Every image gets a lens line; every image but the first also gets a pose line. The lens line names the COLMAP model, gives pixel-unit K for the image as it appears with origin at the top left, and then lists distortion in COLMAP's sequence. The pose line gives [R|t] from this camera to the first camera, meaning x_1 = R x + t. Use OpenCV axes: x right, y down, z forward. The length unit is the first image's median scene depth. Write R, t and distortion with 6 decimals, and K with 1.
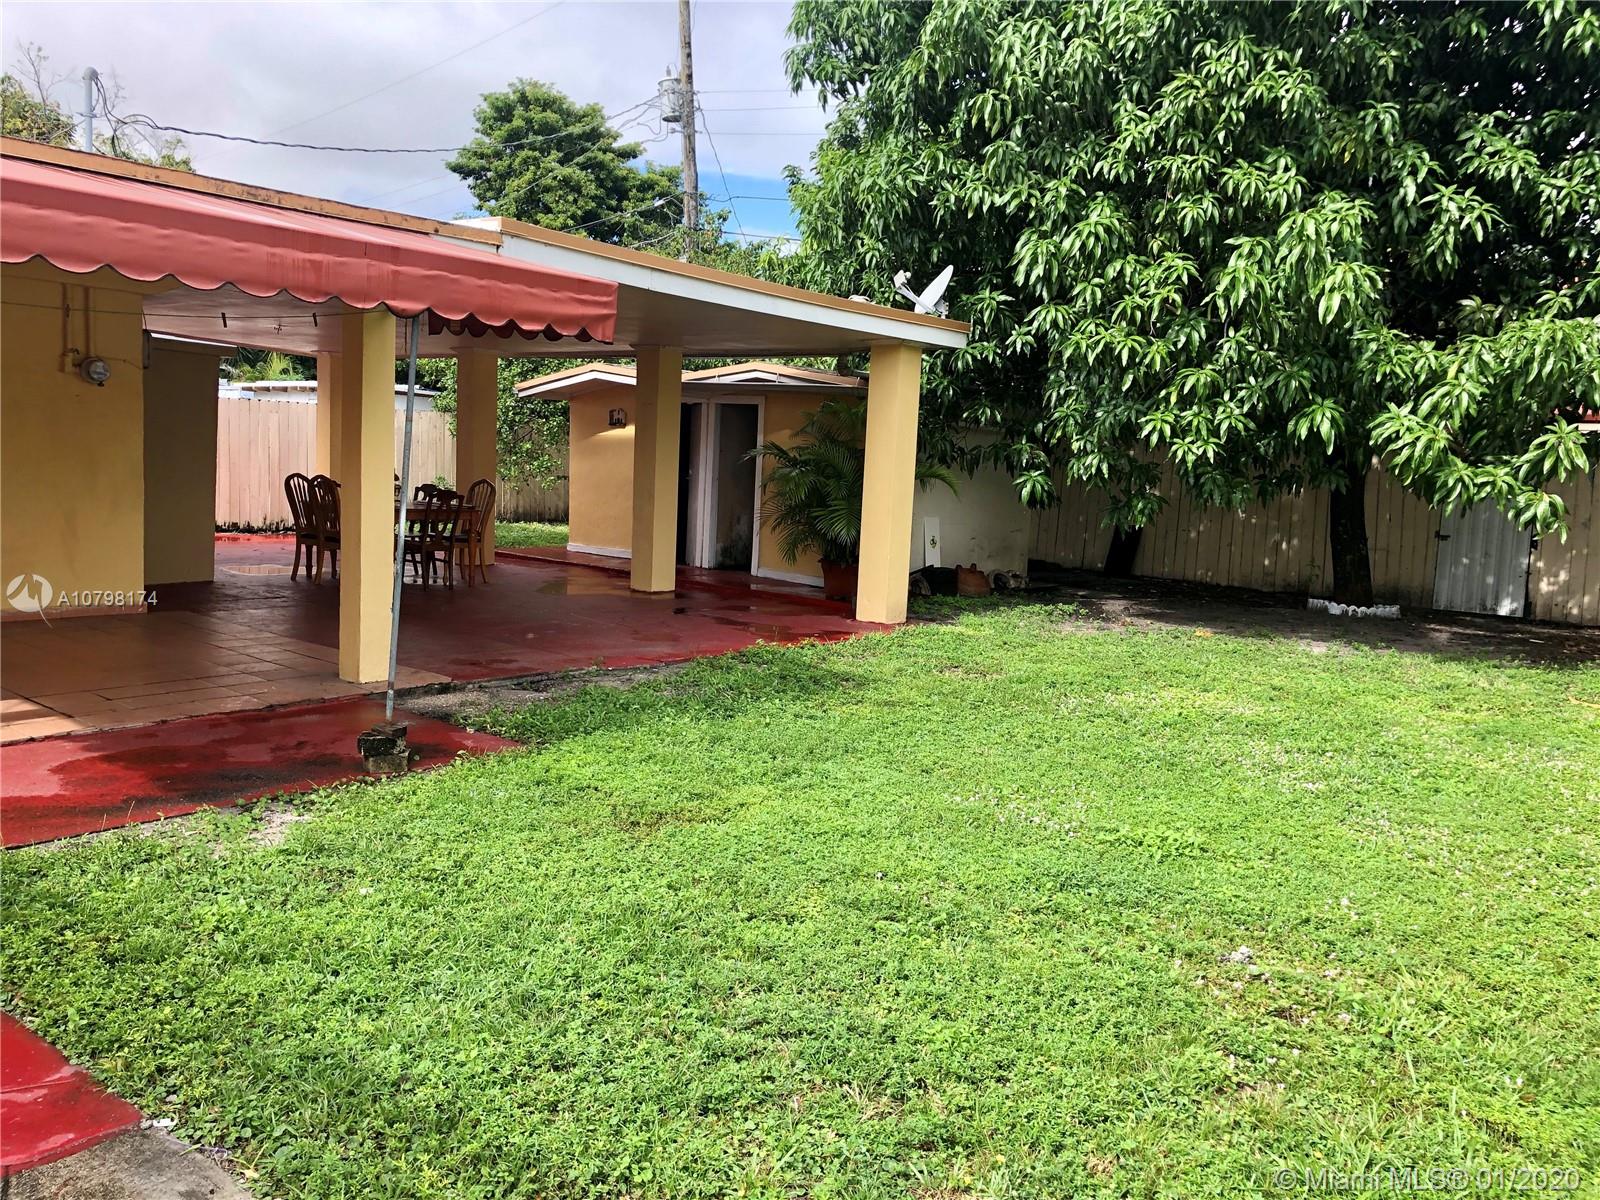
lens RADIAL K [[1312.8, 0, 800.7], [0, 1312.8, 599.4], [0, 0, 1]] dist [-0.050309, -0.004402]
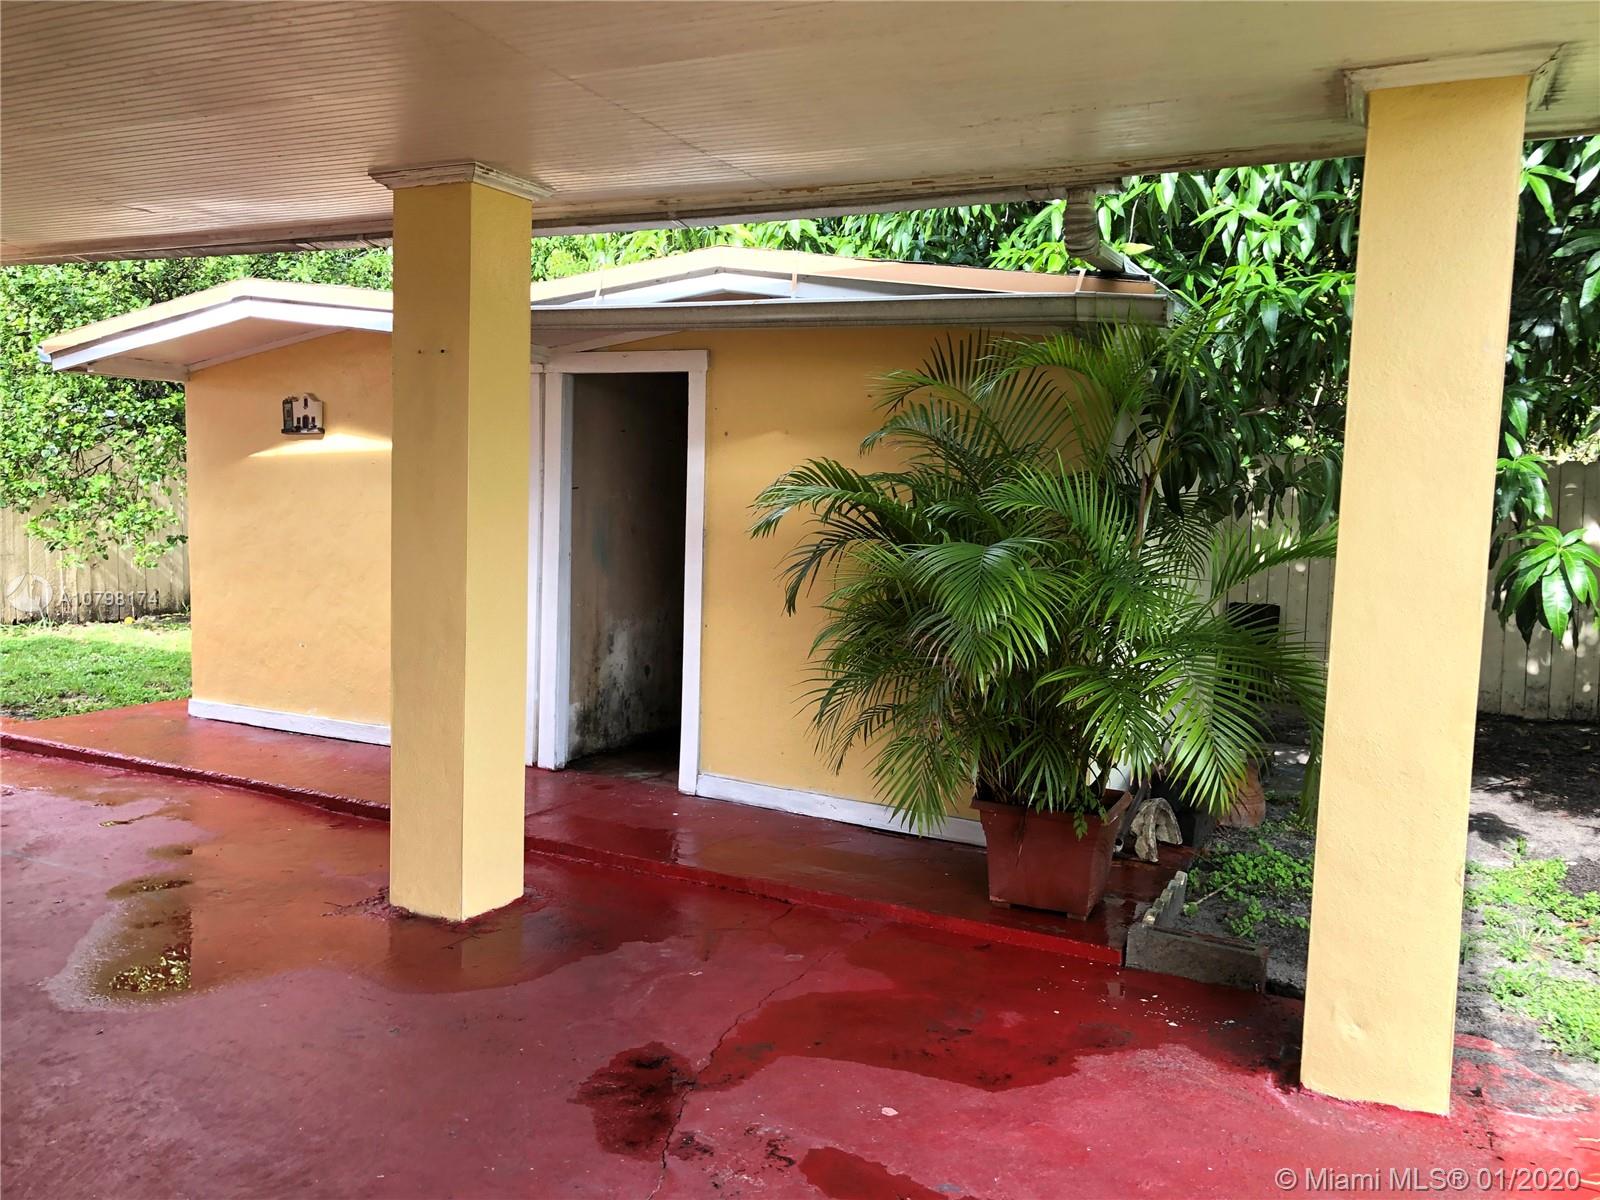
lens RADIAL K [[1312.8, 0, 800.1], [0, 1312.8, 598.9], [0, 0, 1]] dist [-0.050309, -0.004402]
pose [[0.965693, -0.035286, 0.257276, -0.092134], [0.040754, 0.999042, -0.015953, -0.063613], [-0.256467, 0.025890, 0.966206, 0.534445]]
